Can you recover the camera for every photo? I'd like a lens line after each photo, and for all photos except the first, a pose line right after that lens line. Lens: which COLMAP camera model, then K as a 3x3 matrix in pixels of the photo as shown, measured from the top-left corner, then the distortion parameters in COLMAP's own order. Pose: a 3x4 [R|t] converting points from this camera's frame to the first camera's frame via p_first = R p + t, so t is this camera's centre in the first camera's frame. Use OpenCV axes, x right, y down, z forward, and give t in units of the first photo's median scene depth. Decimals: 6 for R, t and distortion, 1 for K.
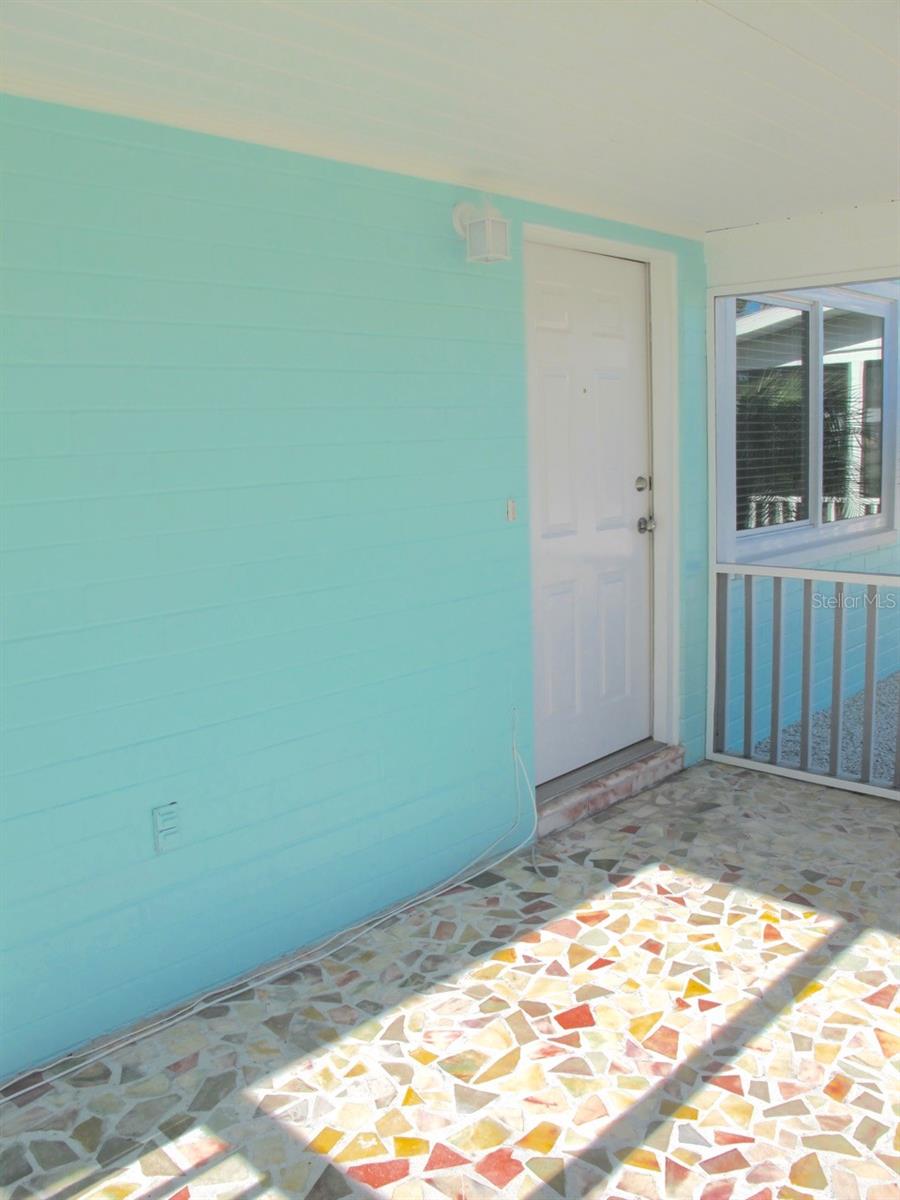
lens RADIAL K [[1007.4, 0, 450.0], [0, 1007.4, 600.0], [0, 0, 1]] dist [-0.148128, 0.133703]
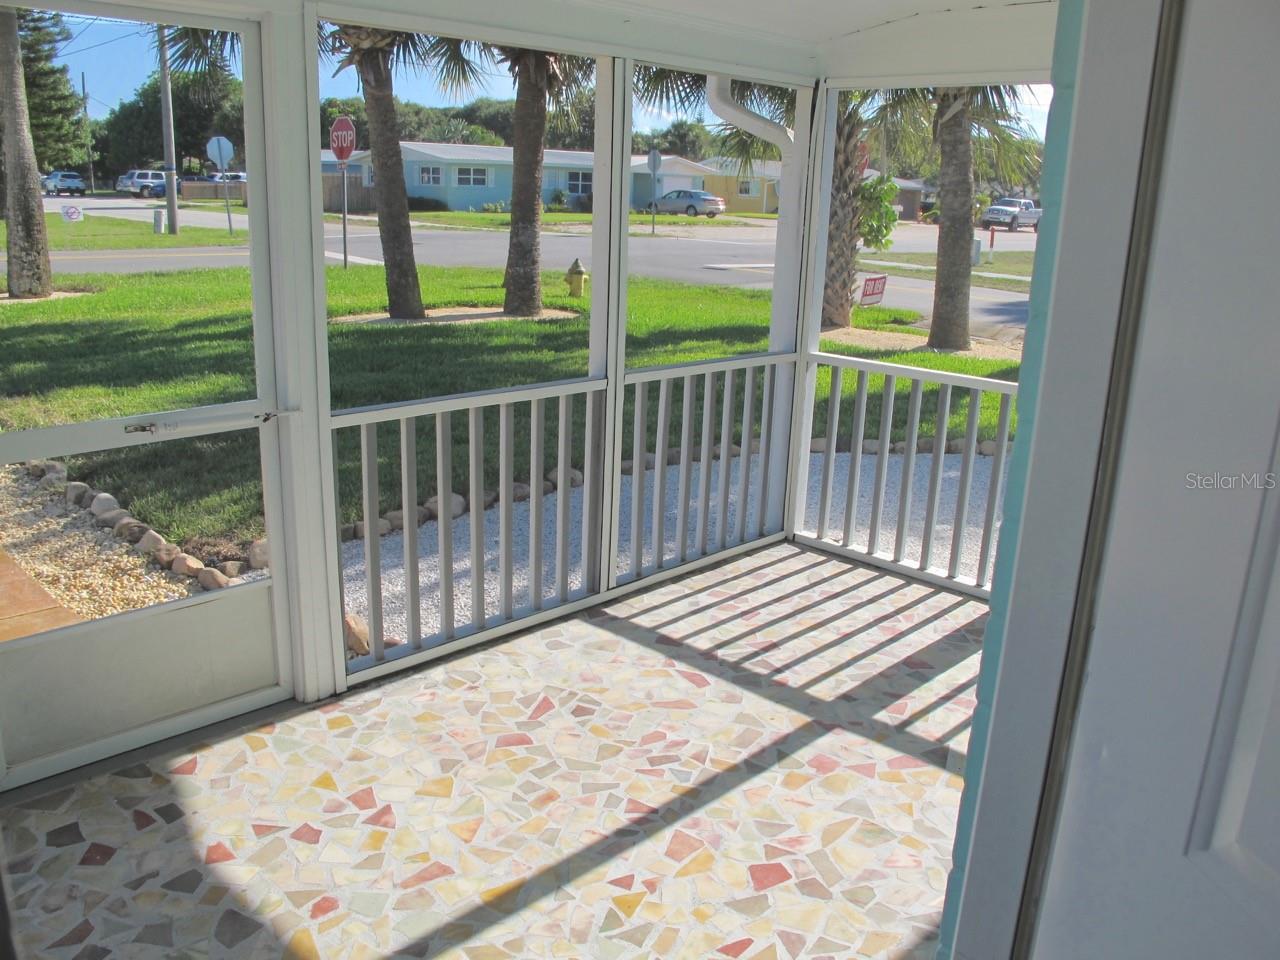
lens RADIAL K [[1074.6, 0, 640.0], [0, 1074.6, 480.0], [0, 0, 1]] dist [-0.148128, 0.133703]
pose [[-0.999984, -0.002009, -0.005263, 0.266902], [-0.004002, 0.910873, 0.412668, -0.347025], [0.003965, 0.412682, -0.910866, 1.830504]]
